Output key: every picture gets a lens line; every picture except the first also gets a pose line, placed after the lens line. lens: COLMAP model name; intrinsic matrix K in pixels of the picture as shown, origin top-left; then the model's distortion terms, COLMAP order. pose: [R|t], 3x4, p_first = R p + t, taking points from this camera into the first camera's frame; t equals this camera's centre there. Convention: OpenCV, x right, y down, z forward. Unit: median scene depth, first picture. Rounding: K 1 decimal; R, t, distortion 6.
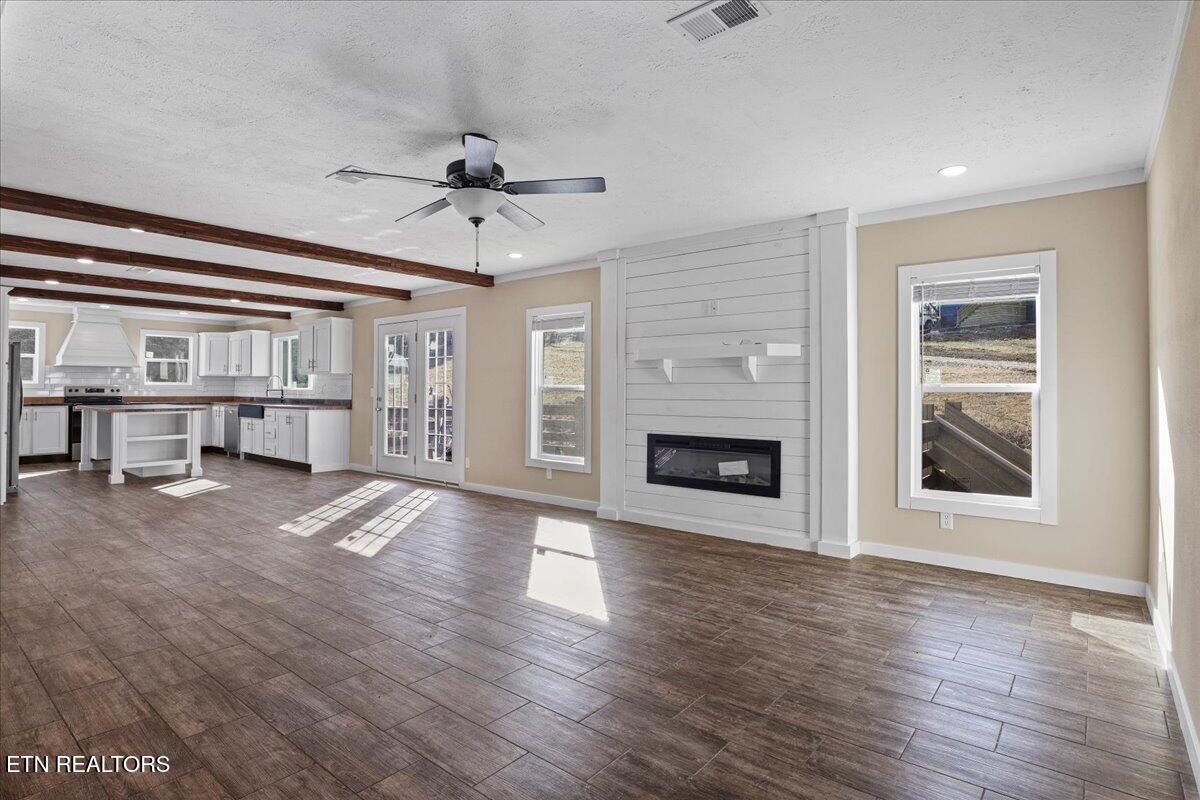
lens RADIAL K [[610.8, 0, 623.7], [0, 610.8, 387.0], [0, 0, 1]] dist [-0.036948, 0.006496]
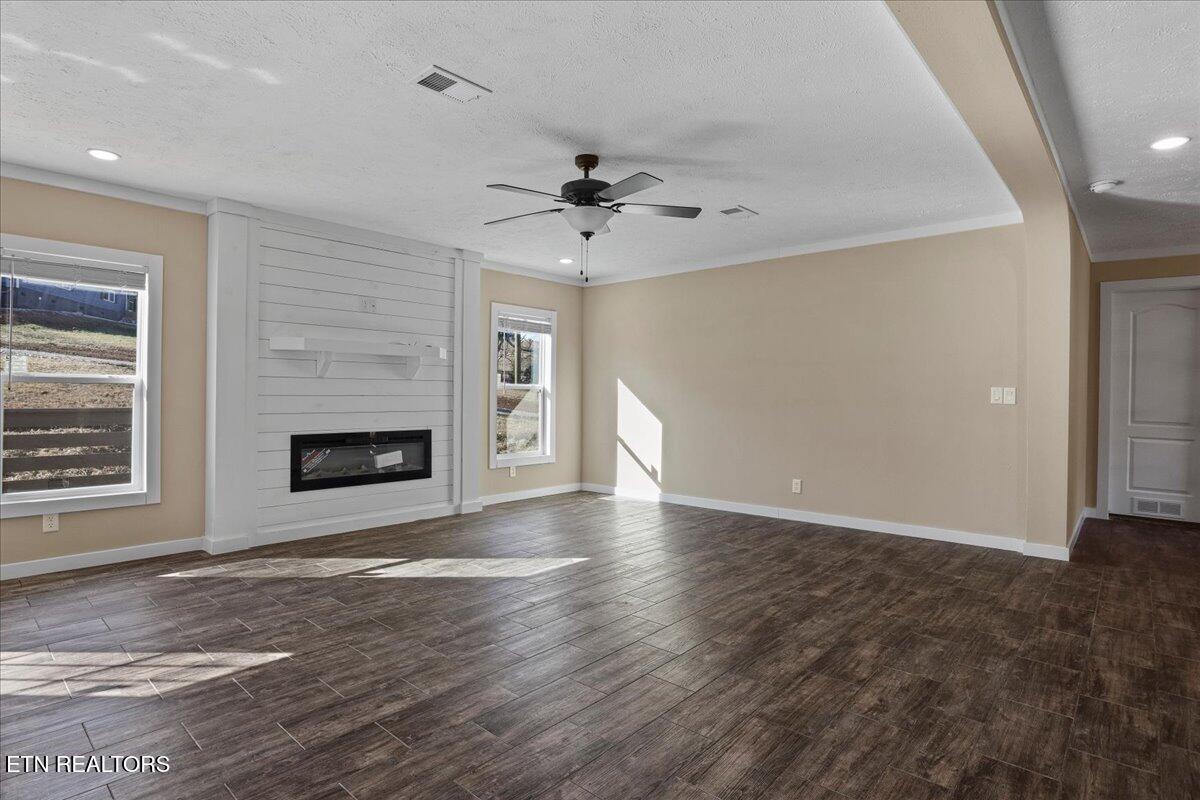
lens RADIAL K [[610.8, 0, 582.3], [0, 610.8, 395.4], [0, 0, 1]] dist [-0.036948, 0.006496]
pose [[0.081938, -0.007106, 0.996612, -0.874223], [-0.017126, 0.999817, 0.008537, 0.006597], [-0.996490, -0.017767, 0.081801, 0.591771]]
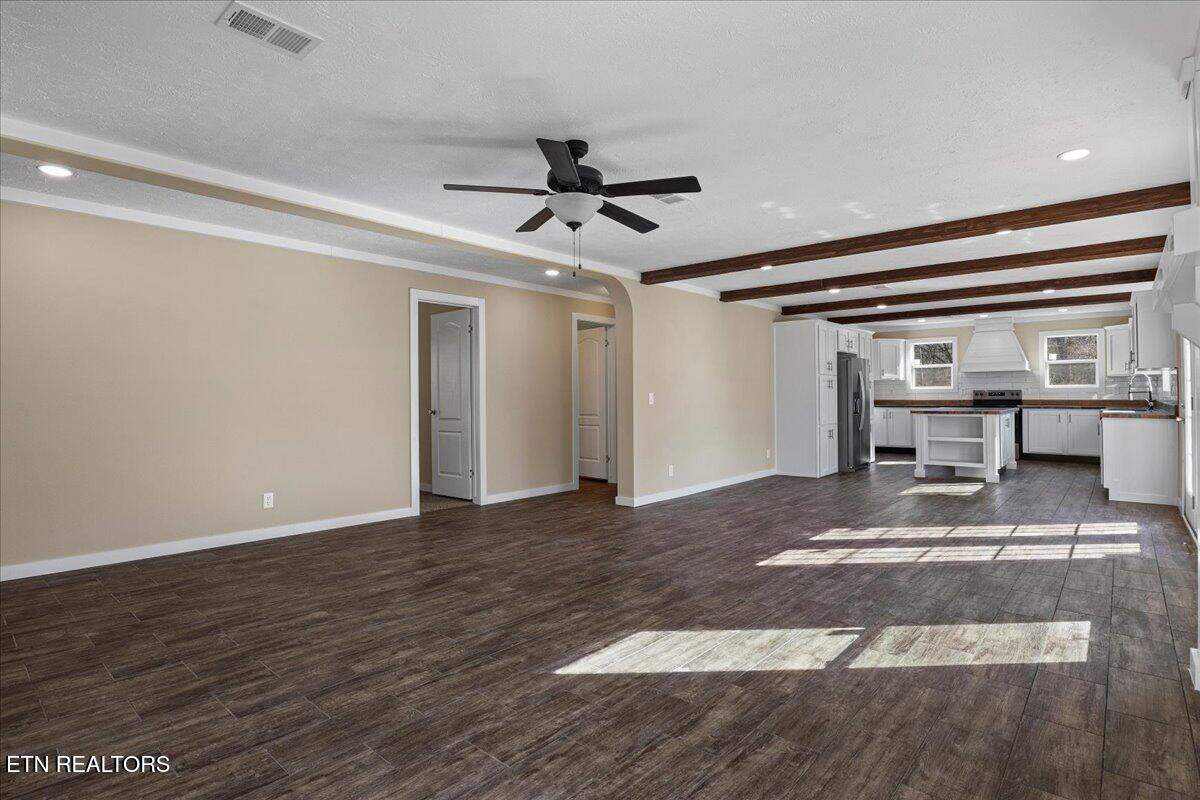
lens RADIAL K [[610.8, 0, 593.4], [0, 610.8, 389.4], [0, 0, 1]] dist [-0.036948, 0.006496]
pose [[-0.063518, -0.015978, -0.997853, 0.500949], [0.013338, 0.999769, -0.016857, 0.011888], [0.997892, -0.014380, -0.063290, 0.709725]]
